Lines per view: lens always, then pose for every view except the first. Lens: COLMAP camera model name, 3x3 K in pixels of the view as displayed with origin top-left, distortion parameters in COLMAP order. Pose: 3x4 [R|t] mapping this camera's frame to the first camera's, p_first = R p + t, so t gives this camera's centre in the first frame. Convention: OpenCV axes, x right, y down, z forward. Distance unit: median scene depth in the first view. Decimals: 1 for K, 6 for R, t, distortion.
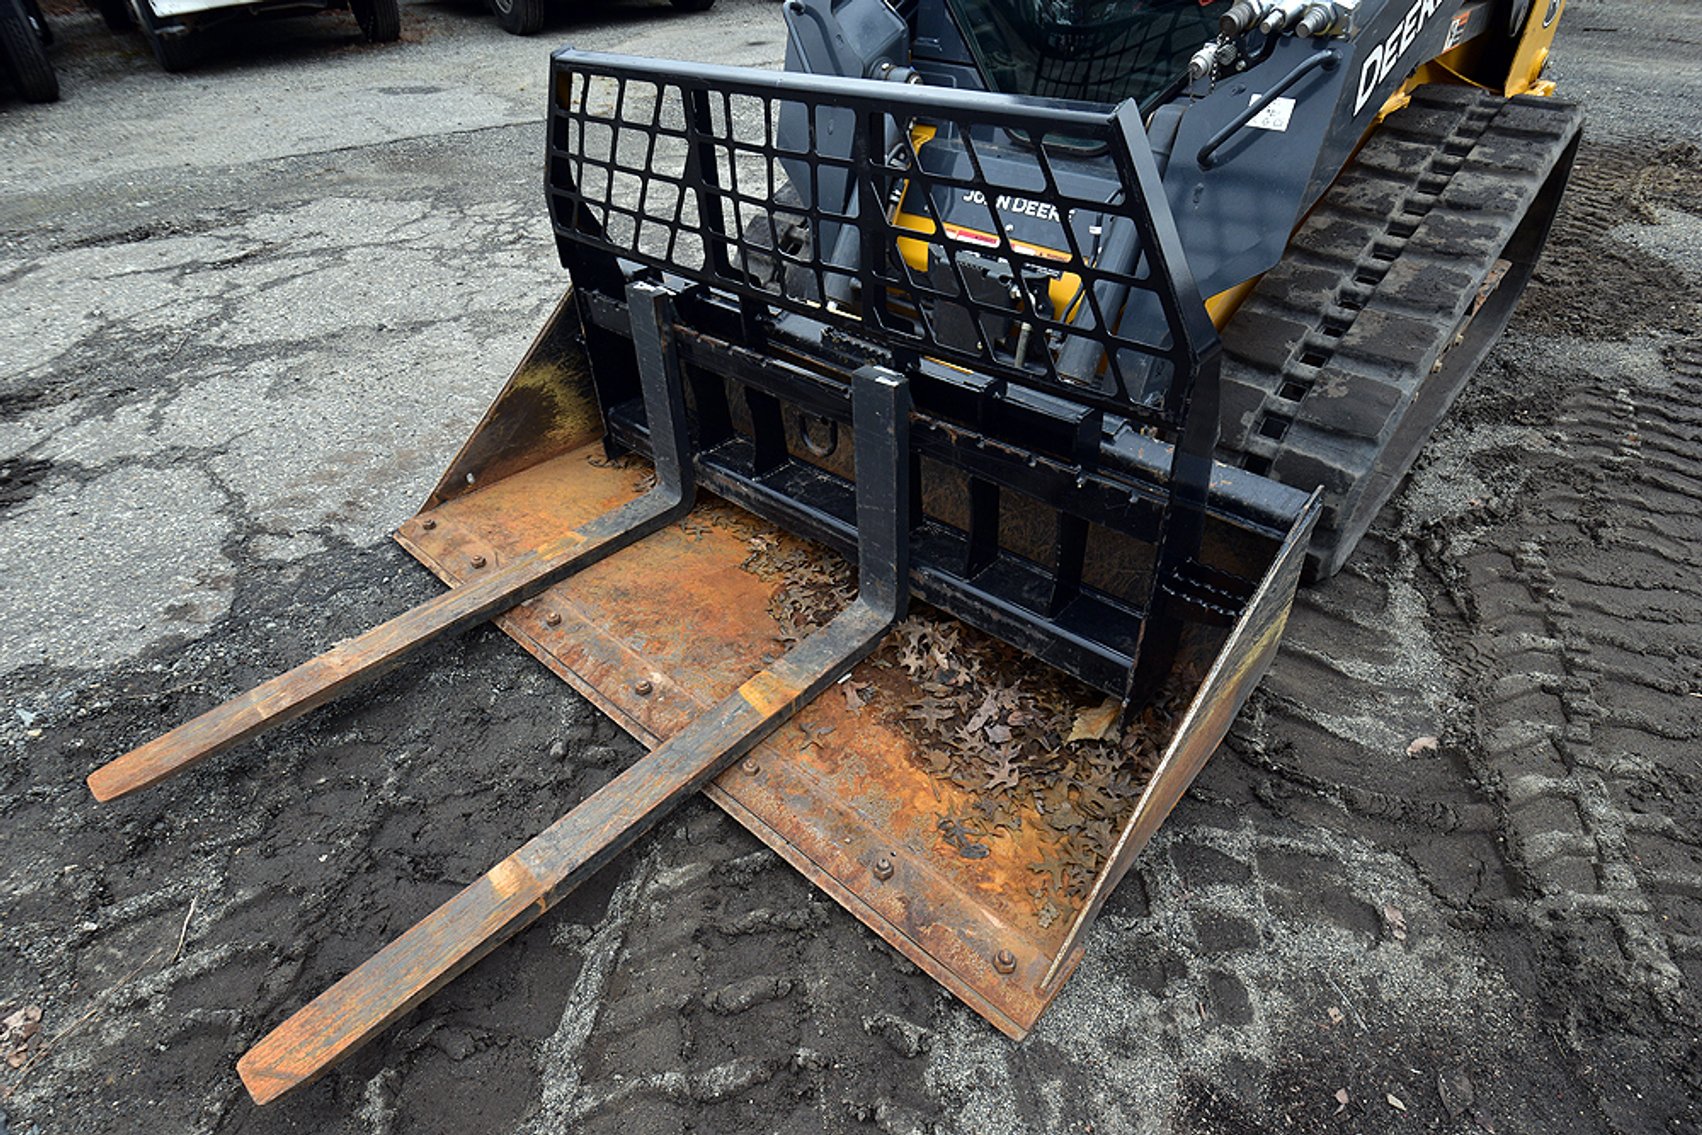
lens RADIAL K [[874.3, 0, 861.7], [0, 874.3, 573.7], [0, 0, 1]] dist [0.017207, -0.031542]
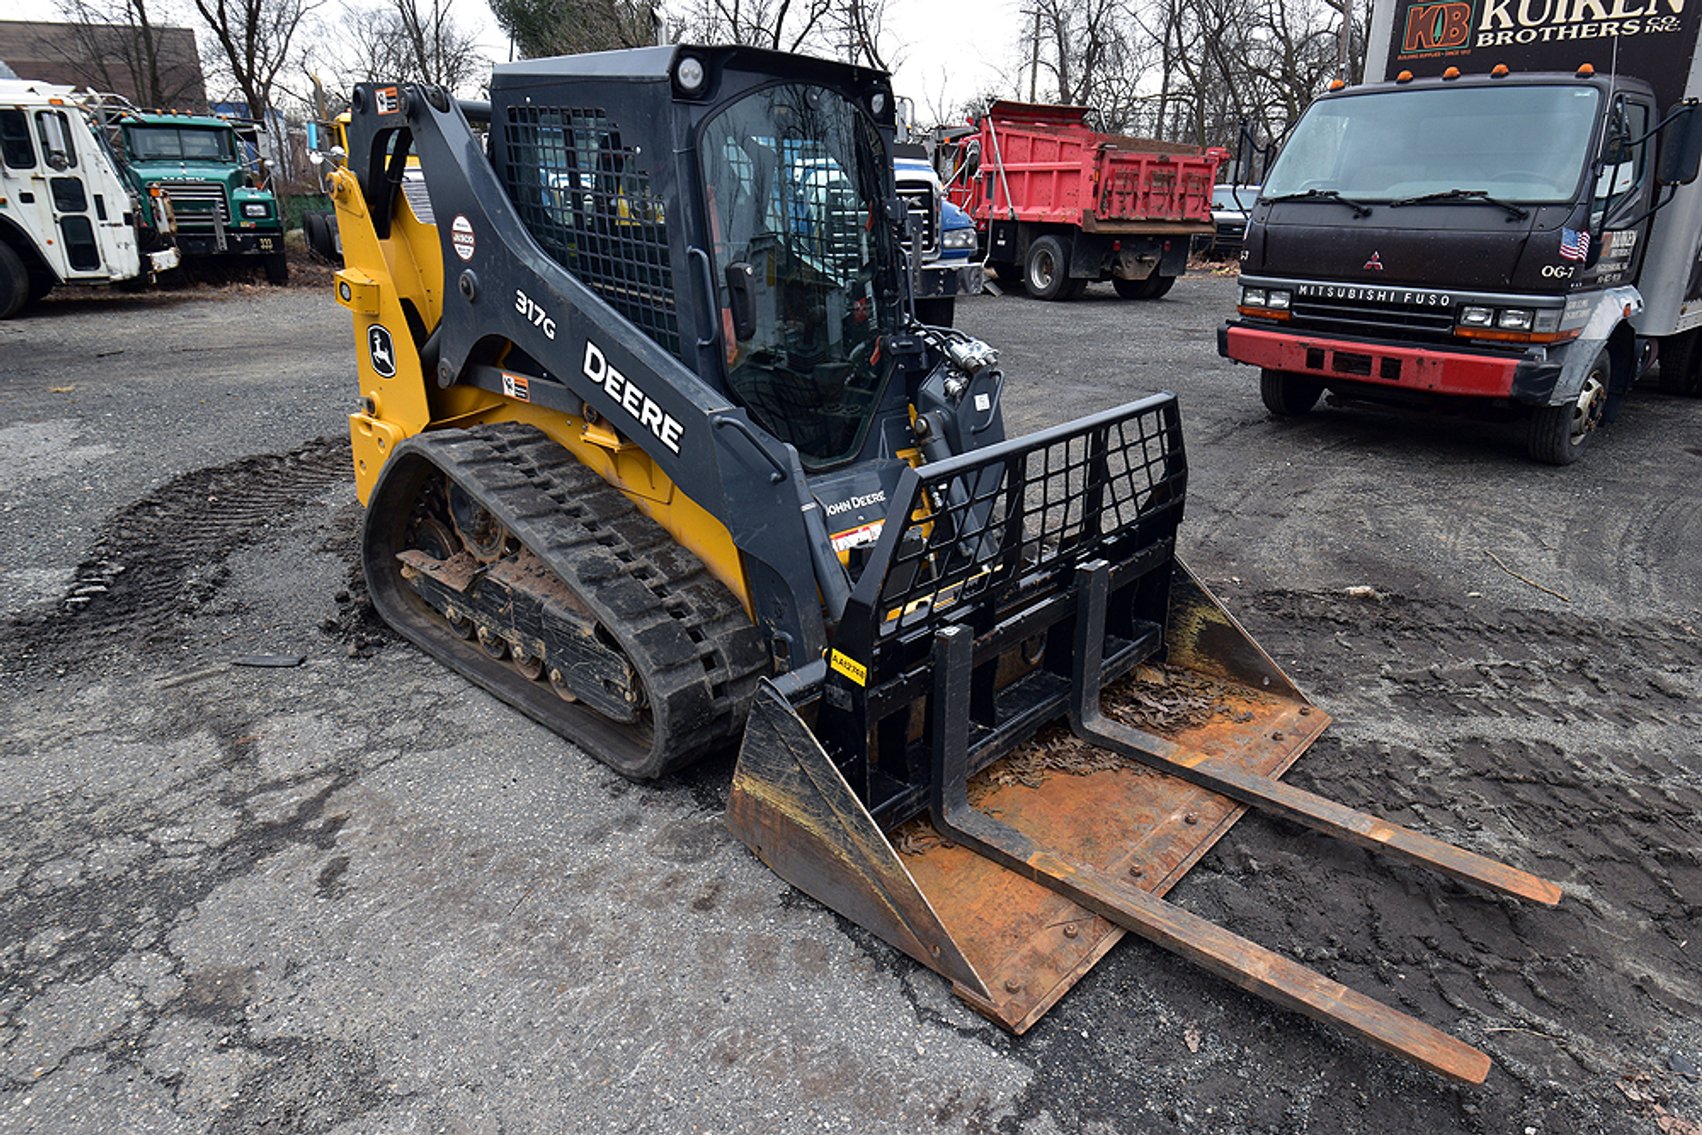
lens RADIAL K [[990.7, 0, 856.4], [0, 990.7, 569.0], [0, 0, 1]] dist [0.024057, -0.031745]
pose [[0.023049, -0.327058, 0.944723, -1.563372], [0.611283, 0.752356, 0.245548, -0.846581], [-0.791077, 0.571833, 0.217266, 0.828266]]
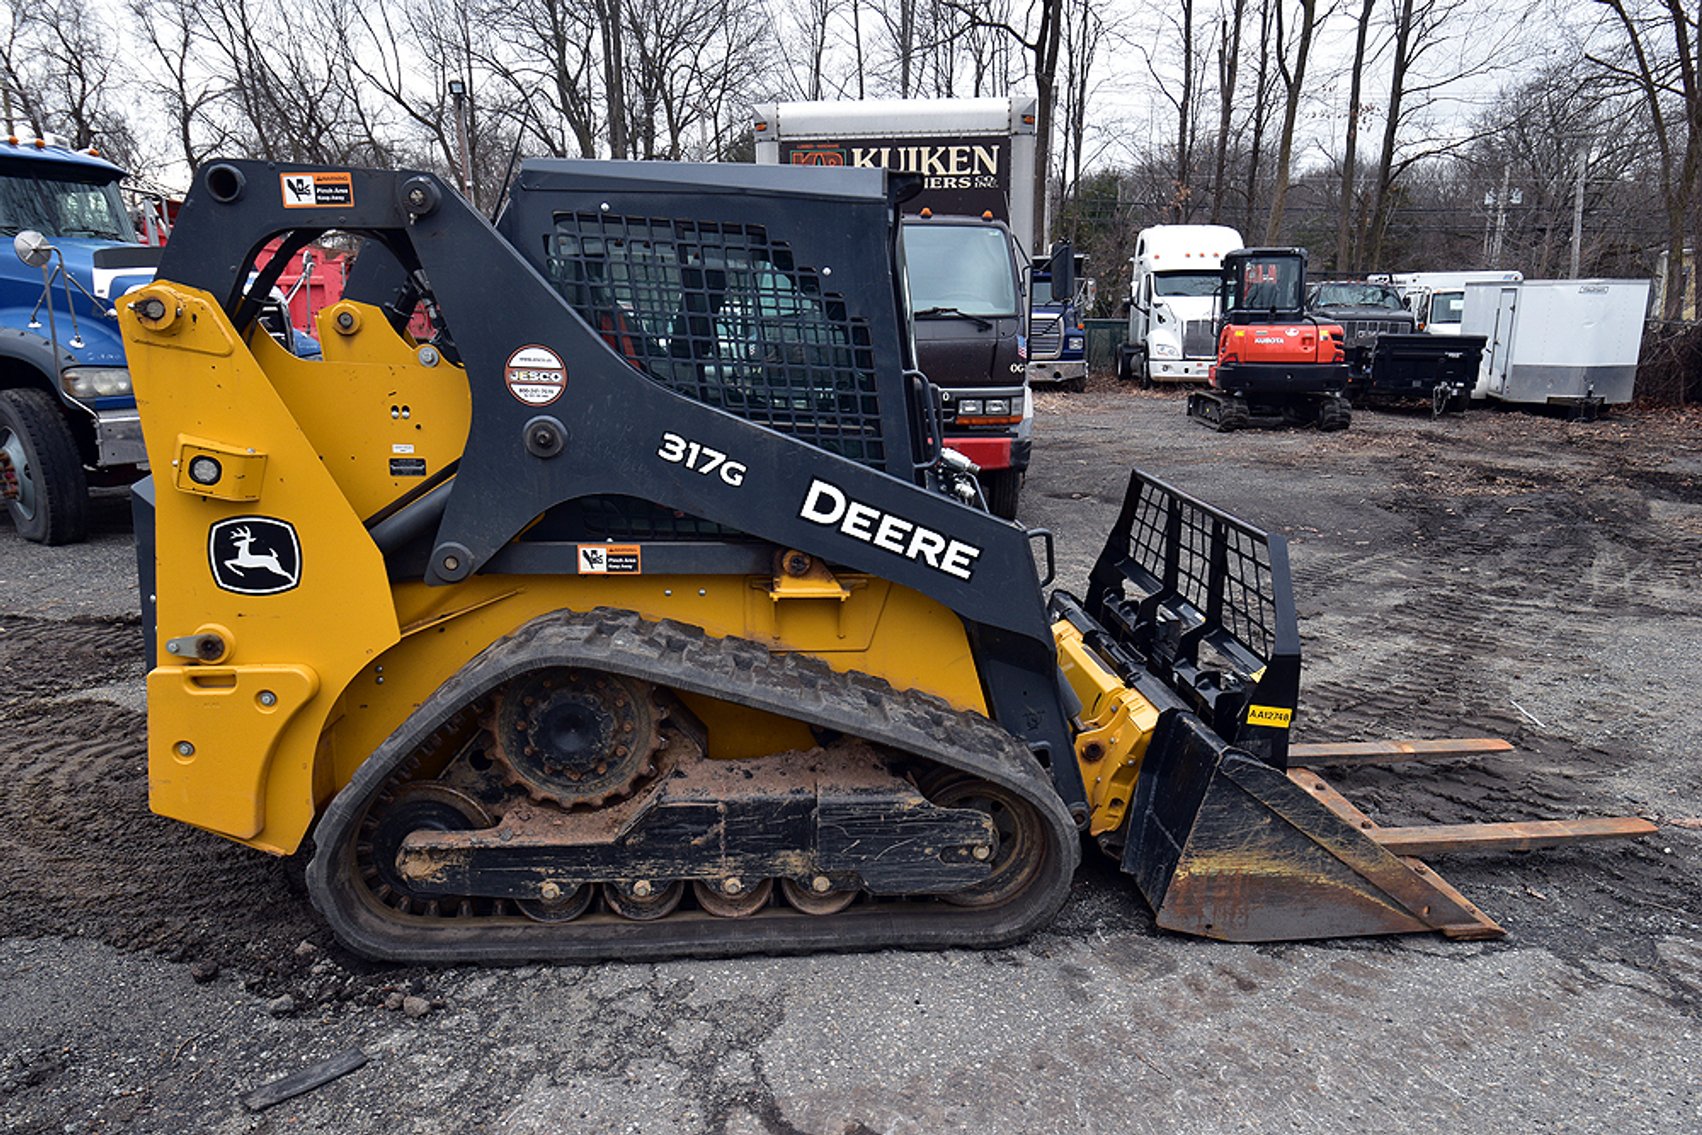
lens RADIAL K [[1140.1, 0, 851.0], [0, 1140.1, 567.5], [0, 0, 1]] dist [0.048407, -0.063695]
pose [[-0.701199, -0.125621, 0.701811, -1.101204], [0.457768, 0.675333, 0.578251, -1.845282], [-0.546597, 0.726736, -0.416037, 2.076342]]
